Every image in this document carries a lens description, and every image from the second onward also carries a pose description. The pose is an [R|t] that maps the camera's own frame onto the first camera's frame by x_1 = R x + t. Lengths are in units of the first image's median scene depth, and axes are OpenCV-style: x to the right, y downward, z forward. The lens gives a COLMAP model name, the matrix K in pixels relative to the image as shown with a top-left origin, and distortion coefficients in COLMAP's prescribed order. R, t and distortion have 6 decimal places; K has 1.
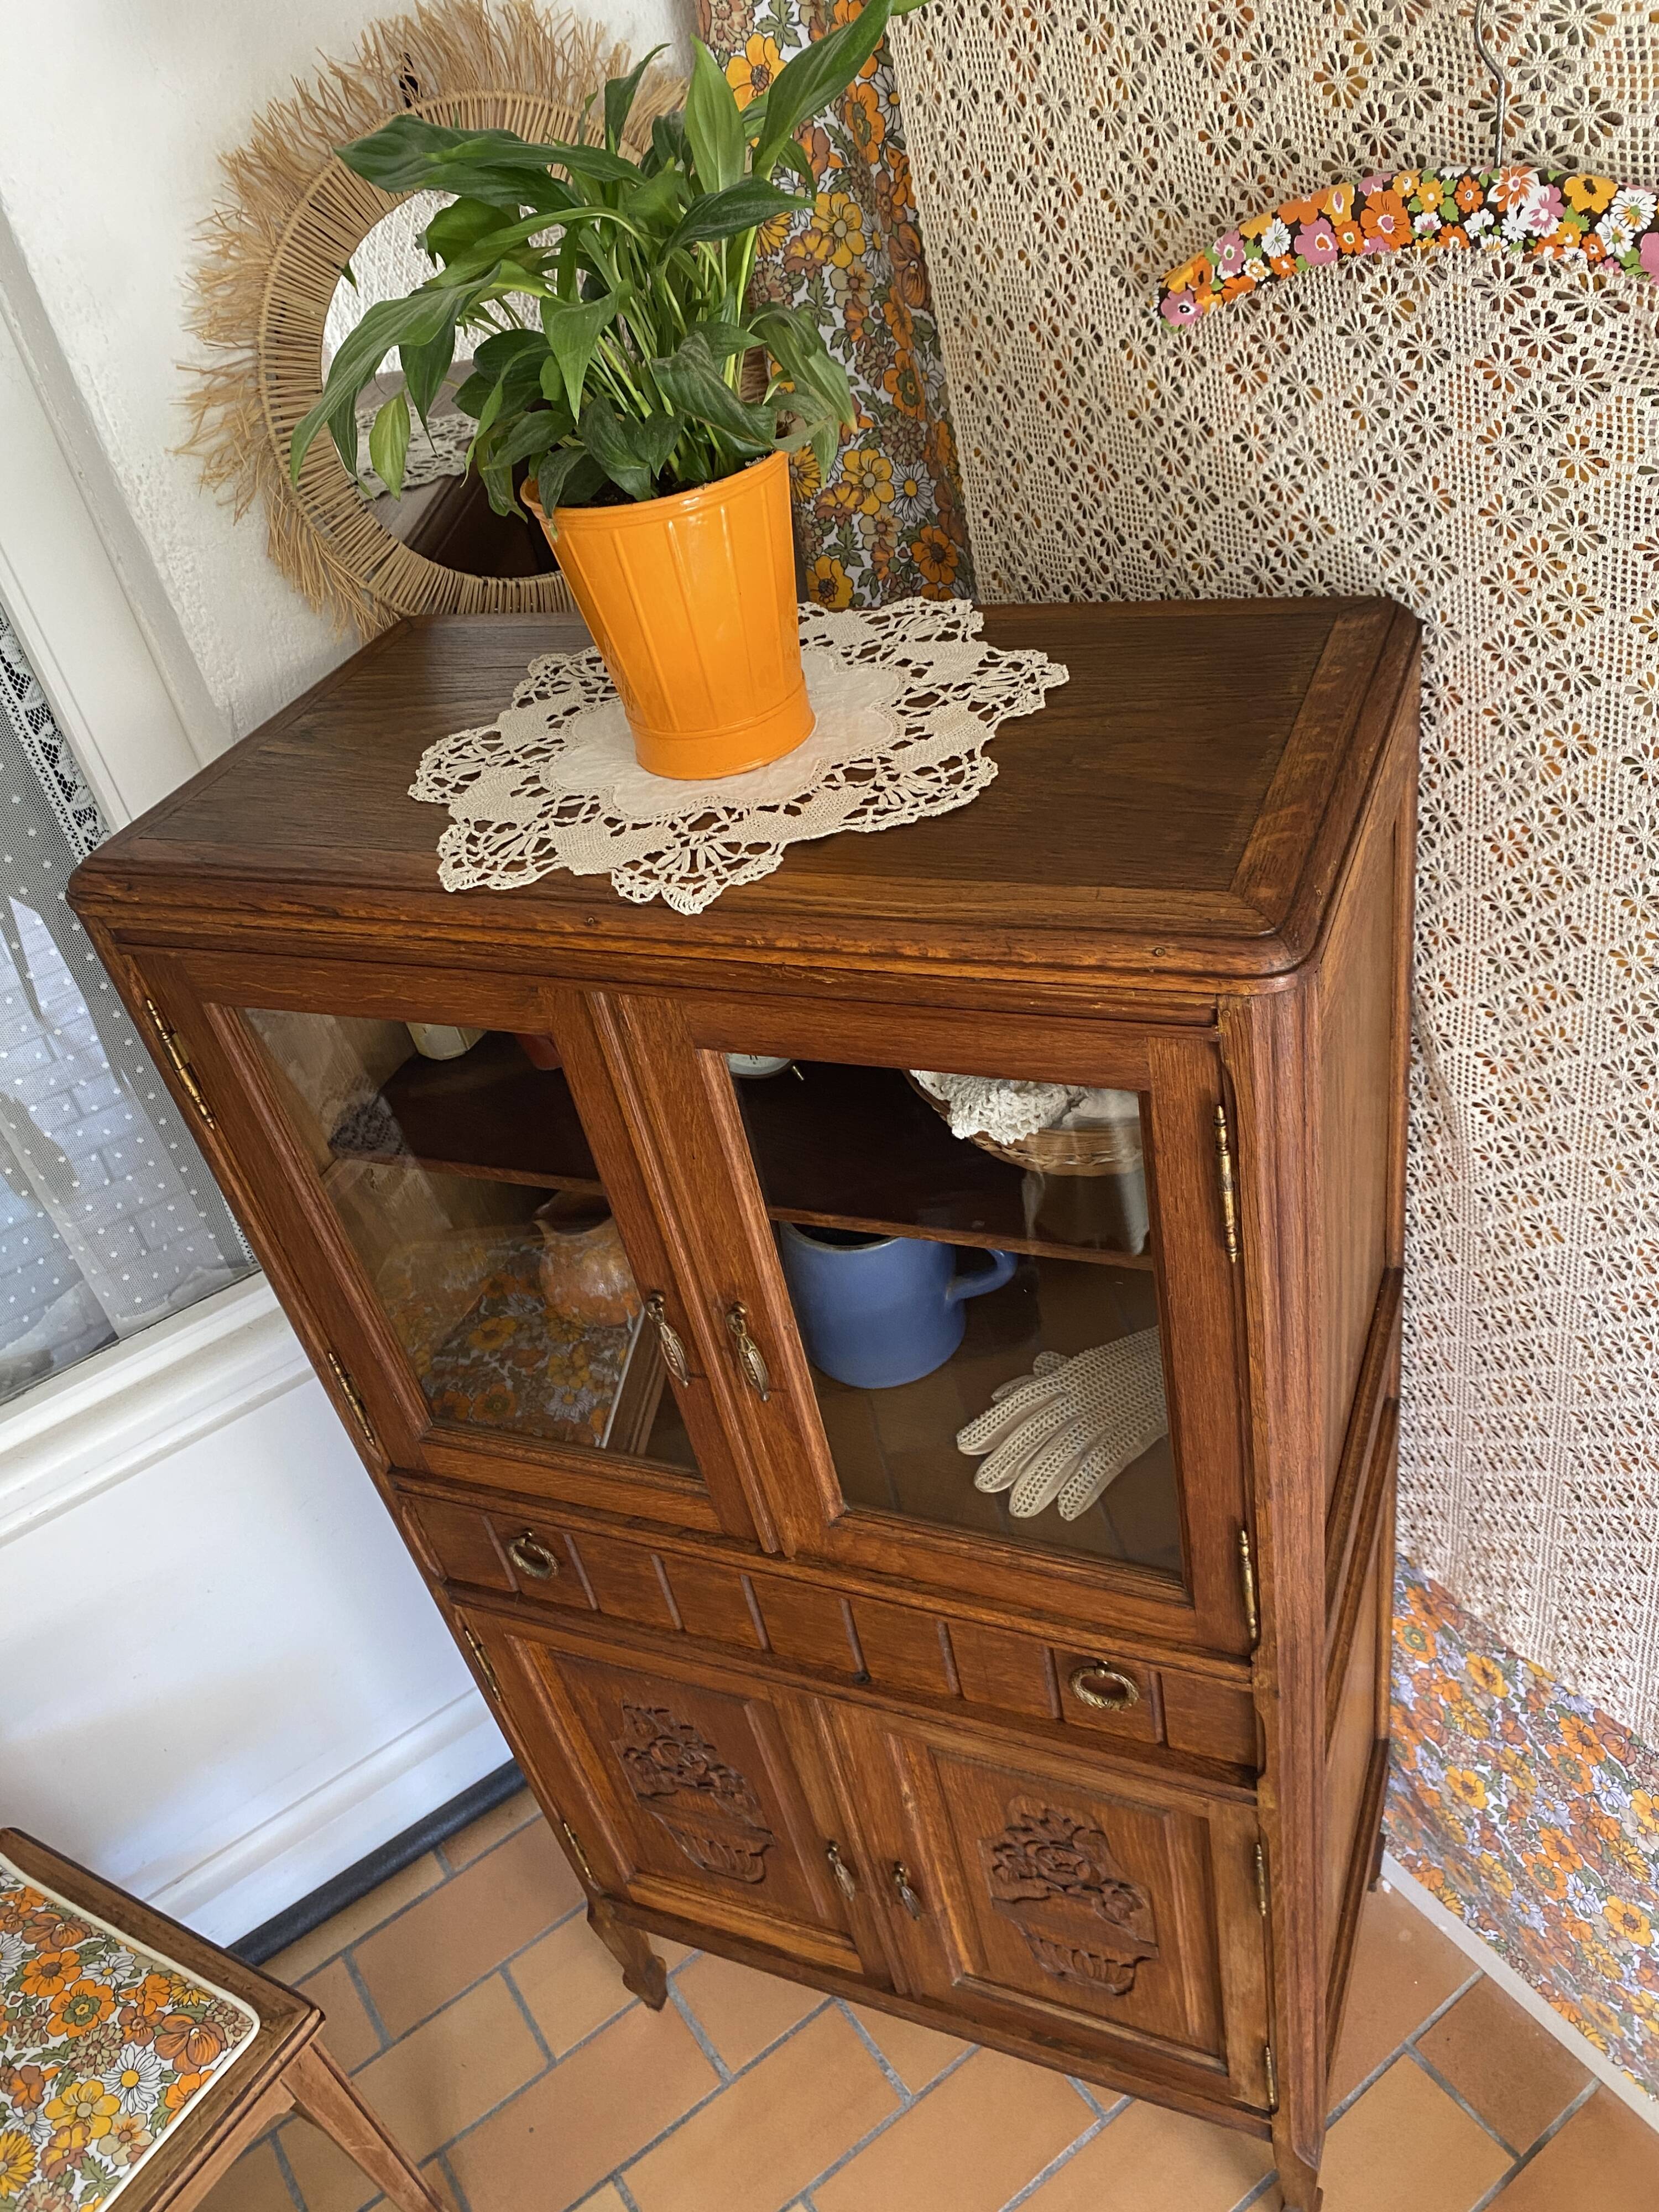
lens RADIAL K [[1708.0, 0, 840.5], [0, 1708.0, 1096.5], [0, 0, 1]] dist [0.015699, -0.014131]
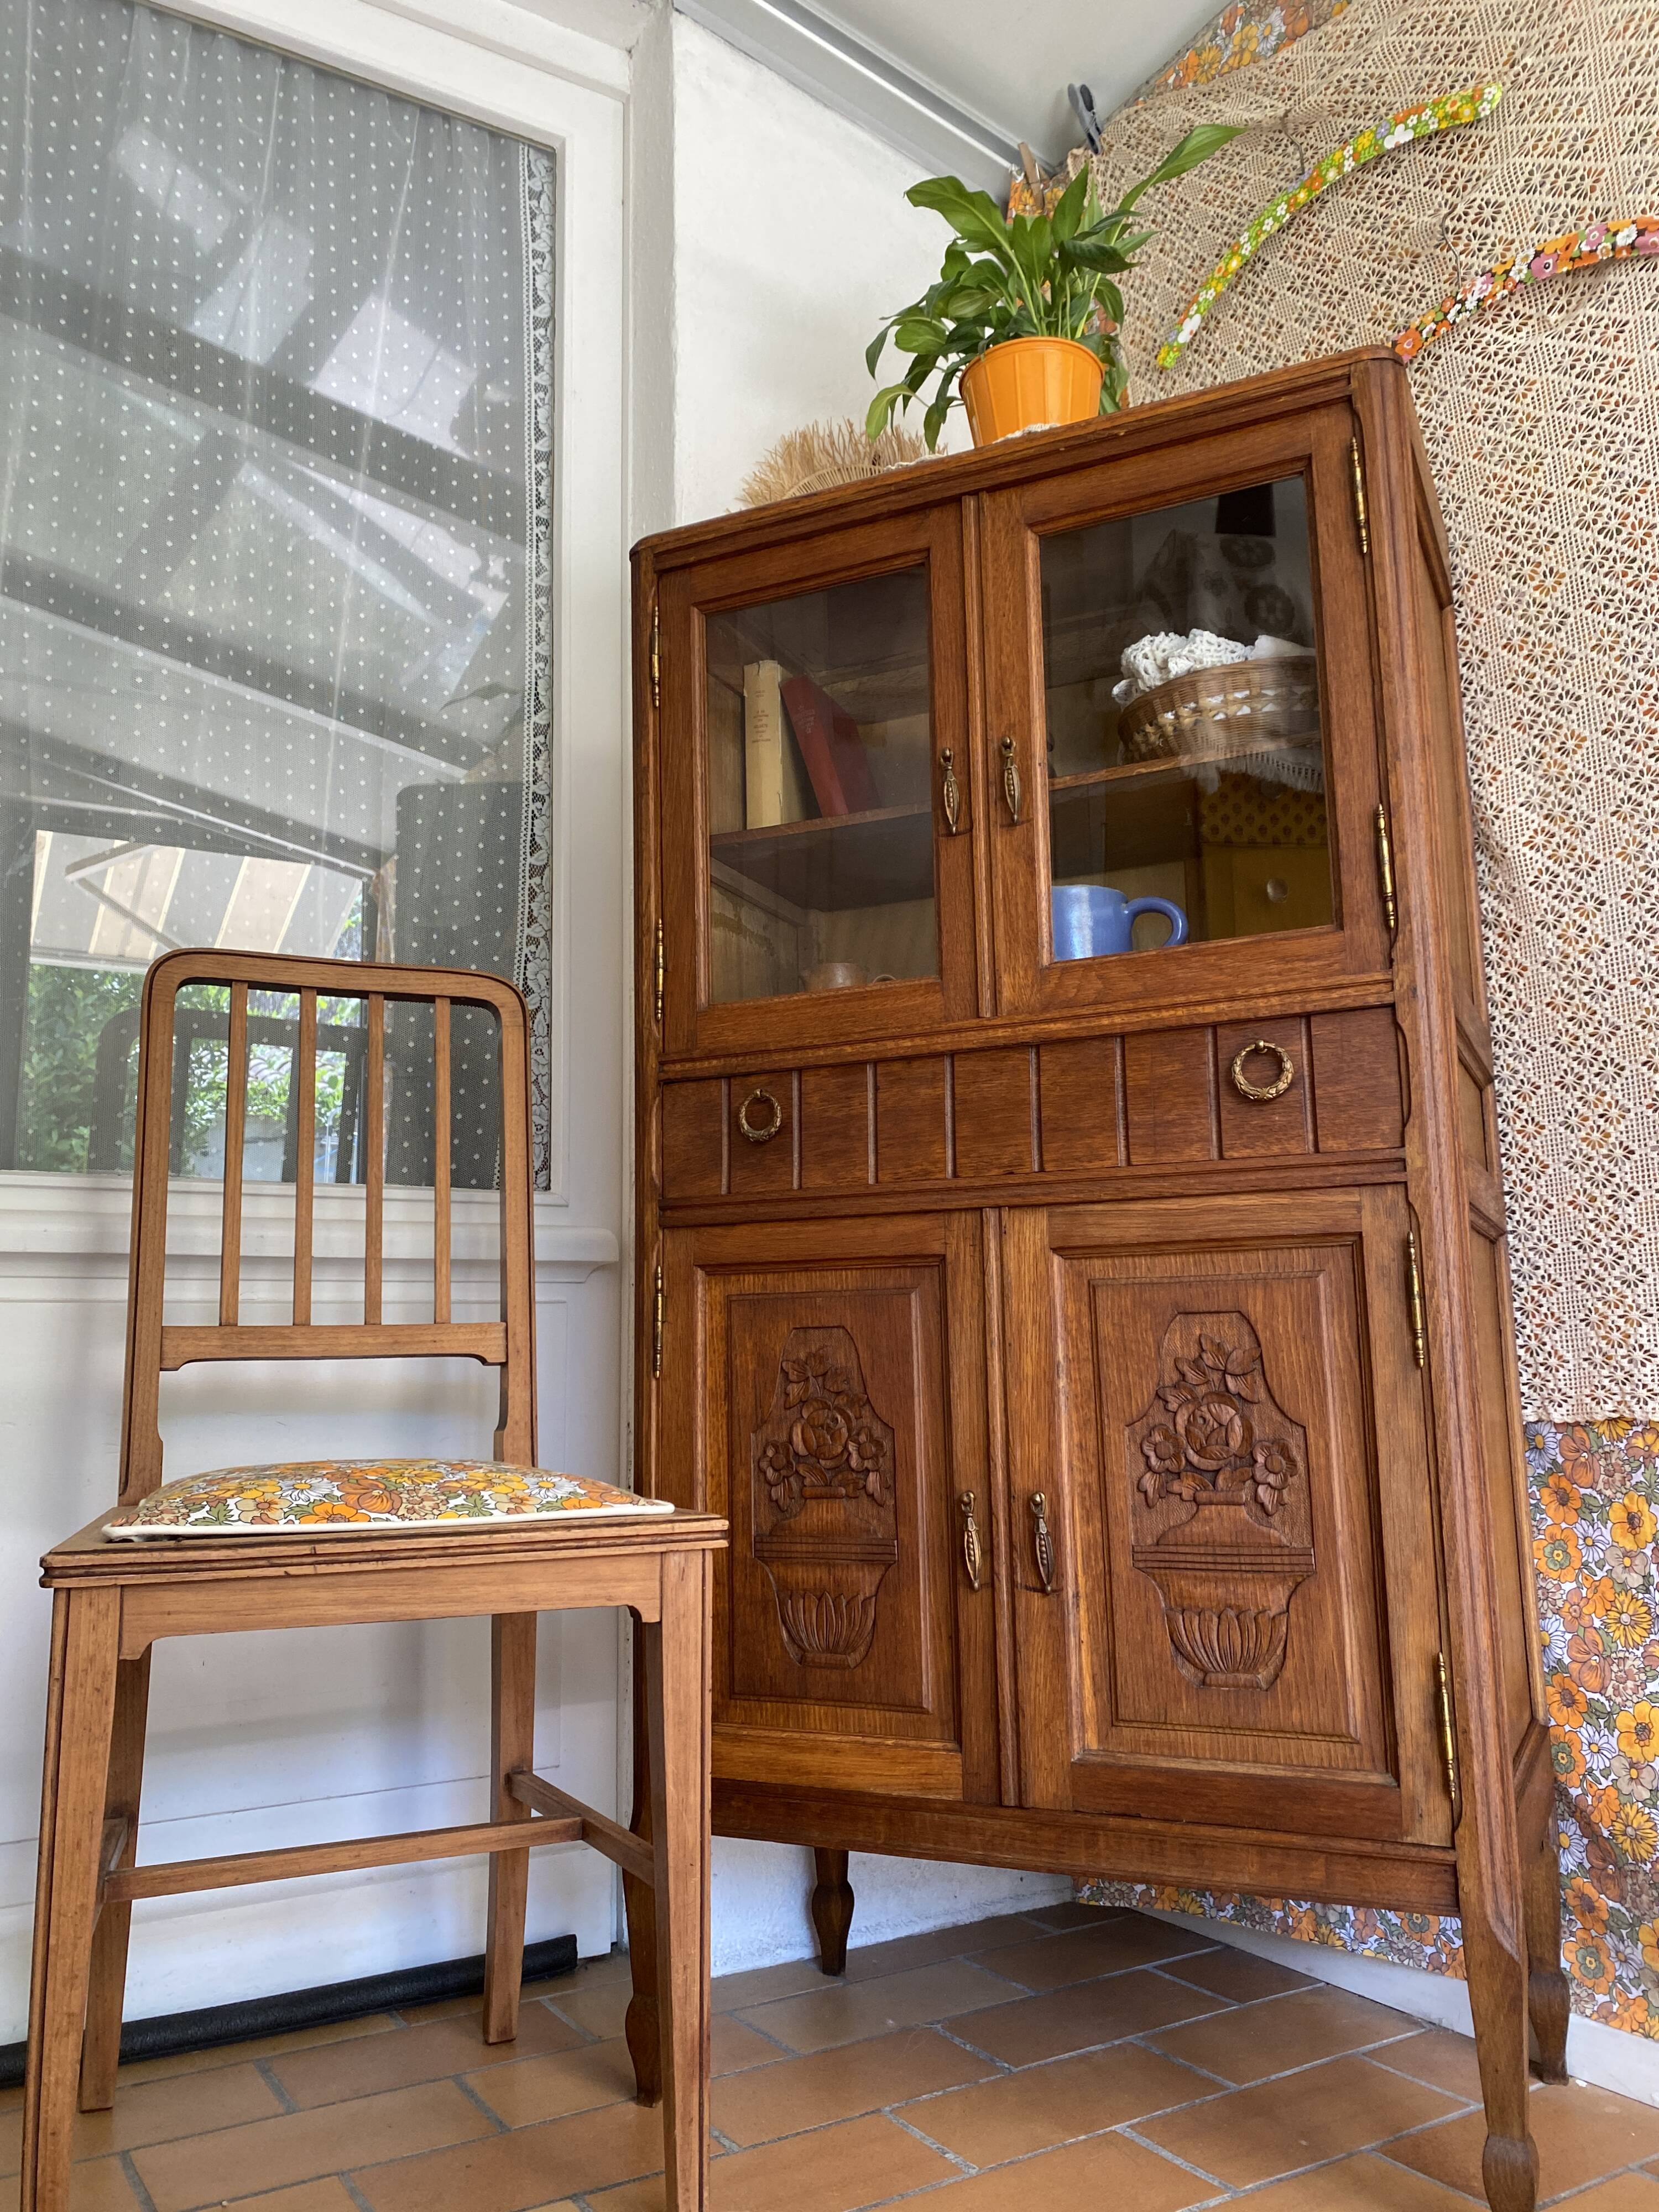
lens RADIAL K [[1772.0, 0, 757.7], [0, 1772.0, 1087.0], [0, 0, 1]] dist [0.115434, -0.284039]
pose [[0.982835, 0.141486, -0.118397, -0.053294], [-0.183381, 0.678985, -0.710881, 1.581729], [-0.020190, 0.720390, 0.693276, 0.193192]]
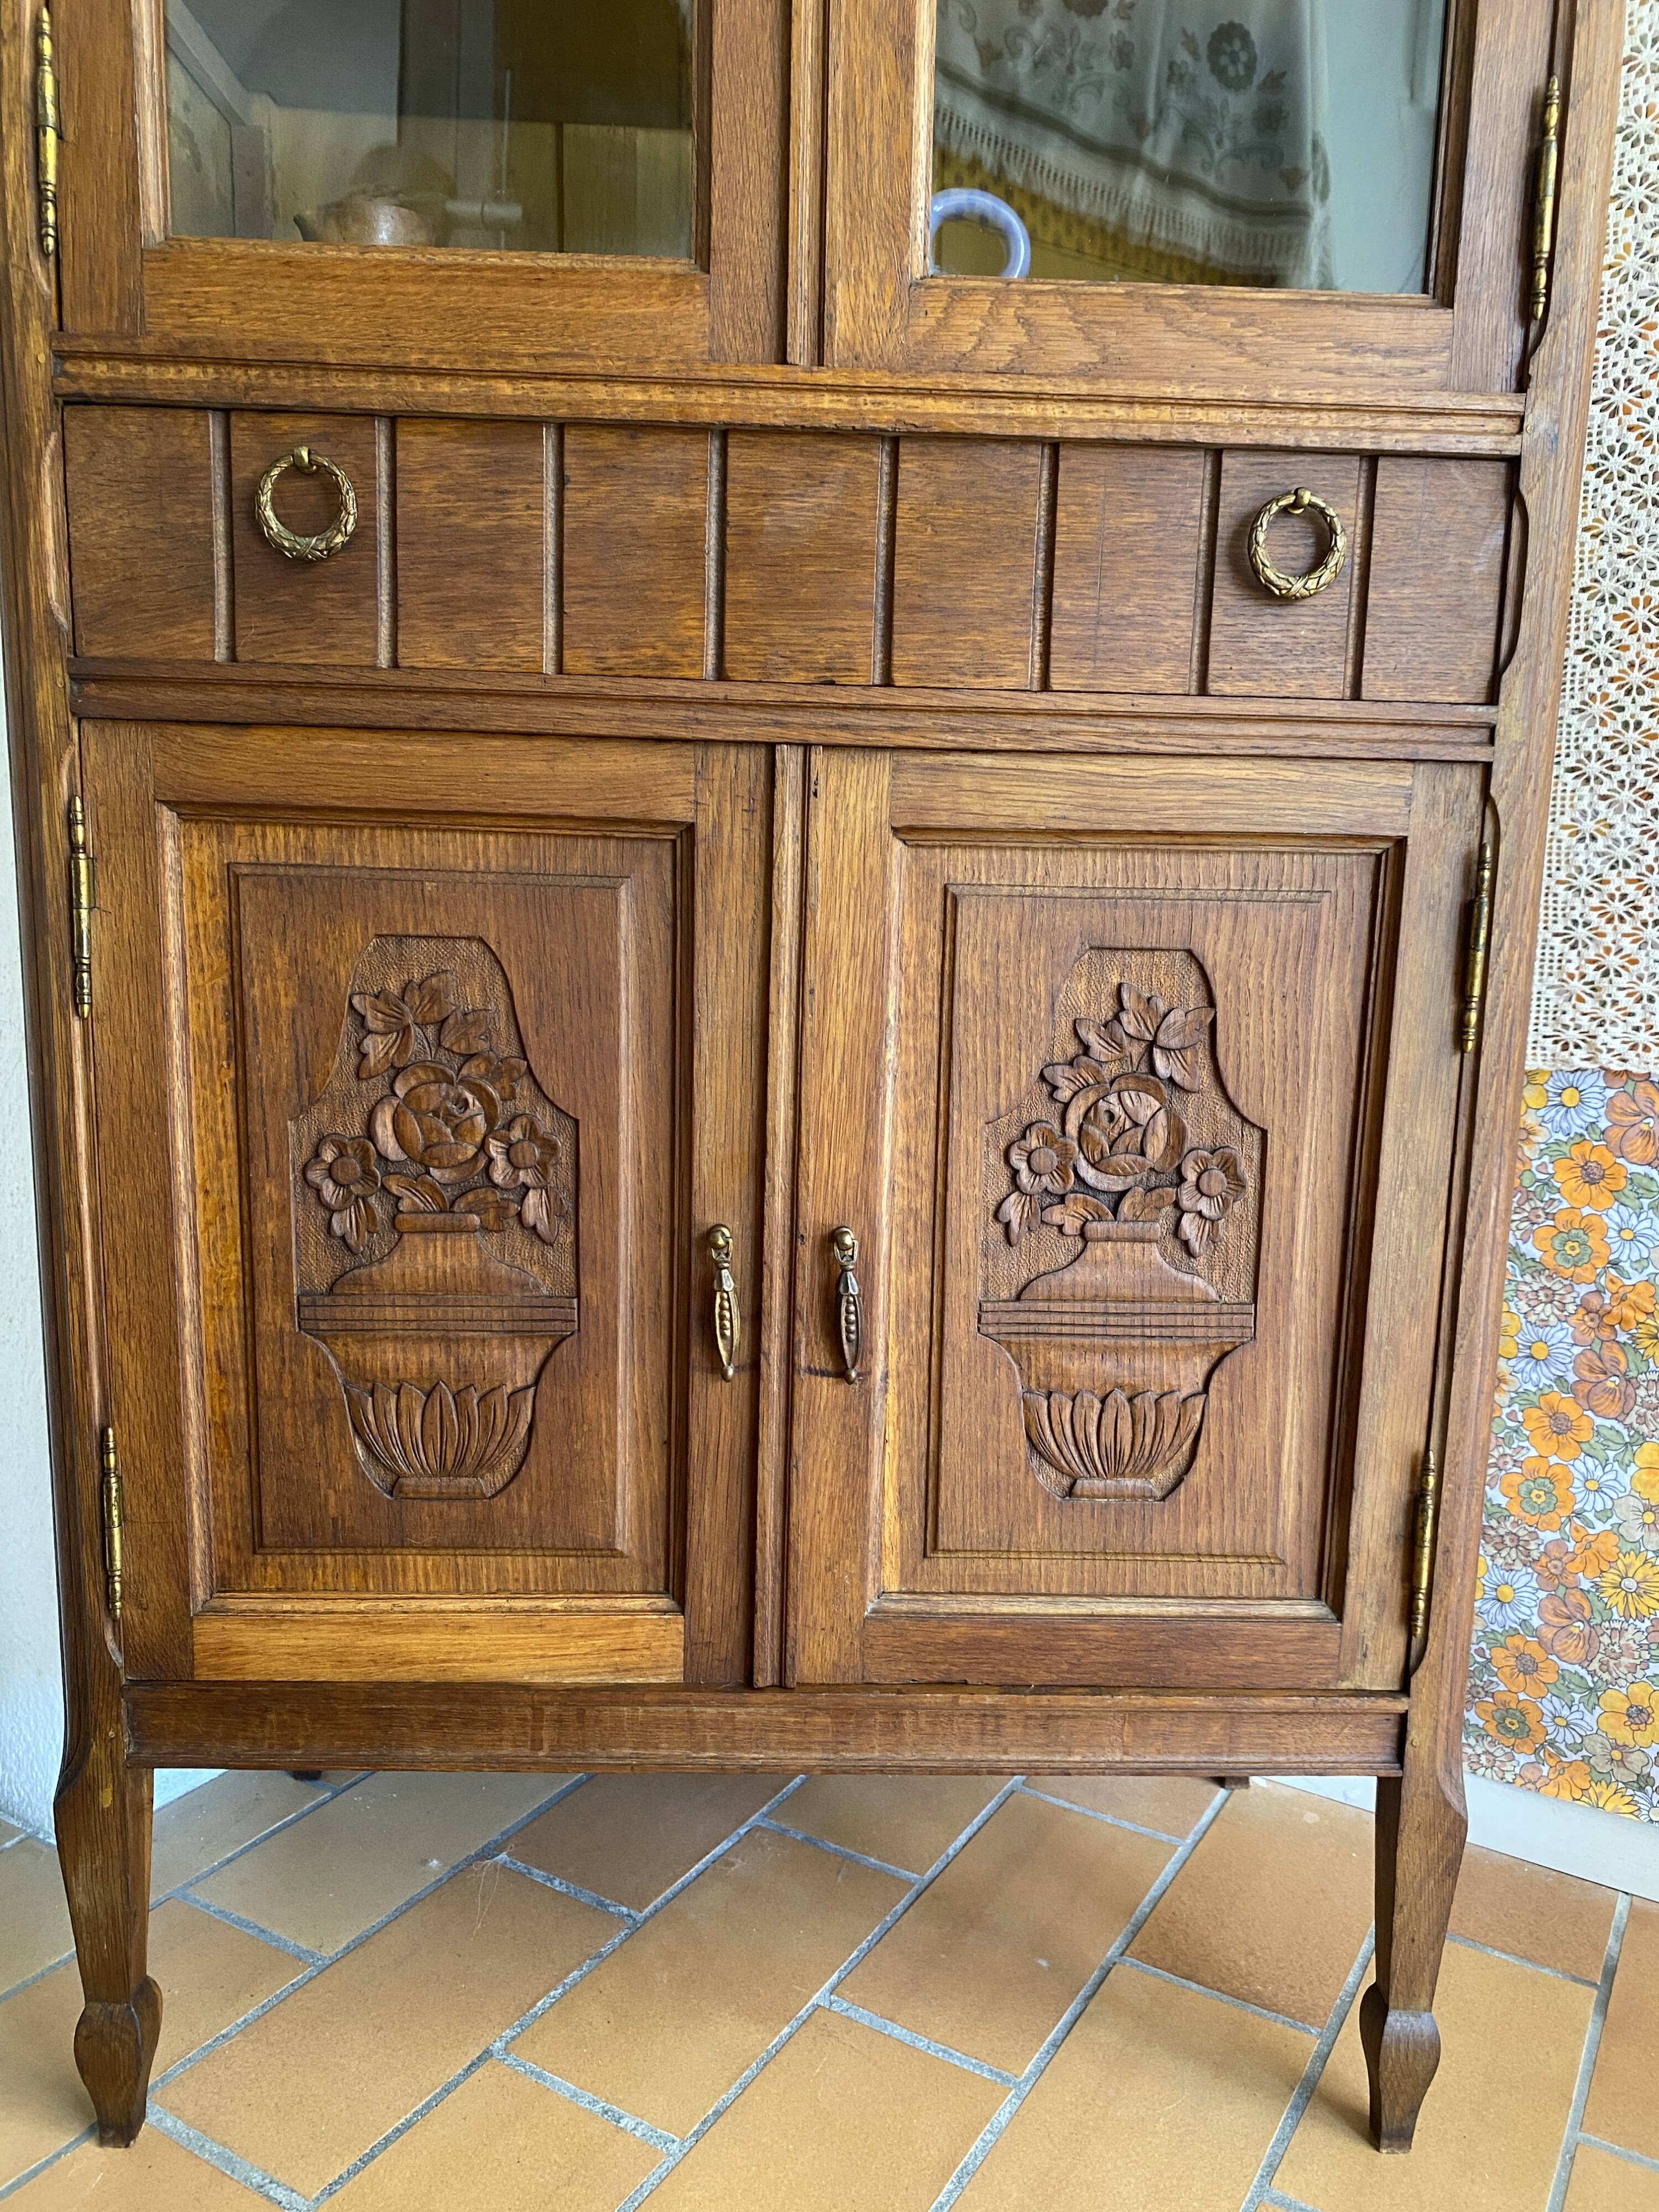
lens RADIAL K [[1717.7, 0, 870.5], [0, 1717.7, 1123.7], [0, 0, 1]] dist [0.064563, -0.107813]
pose [[0.889873, 0.119947, 0.440157, -0.340028], [0.102728, 0.887354, -0.449499, 1.035974], [-0.444491, 0.445214, 0.777311, 0.777404]]
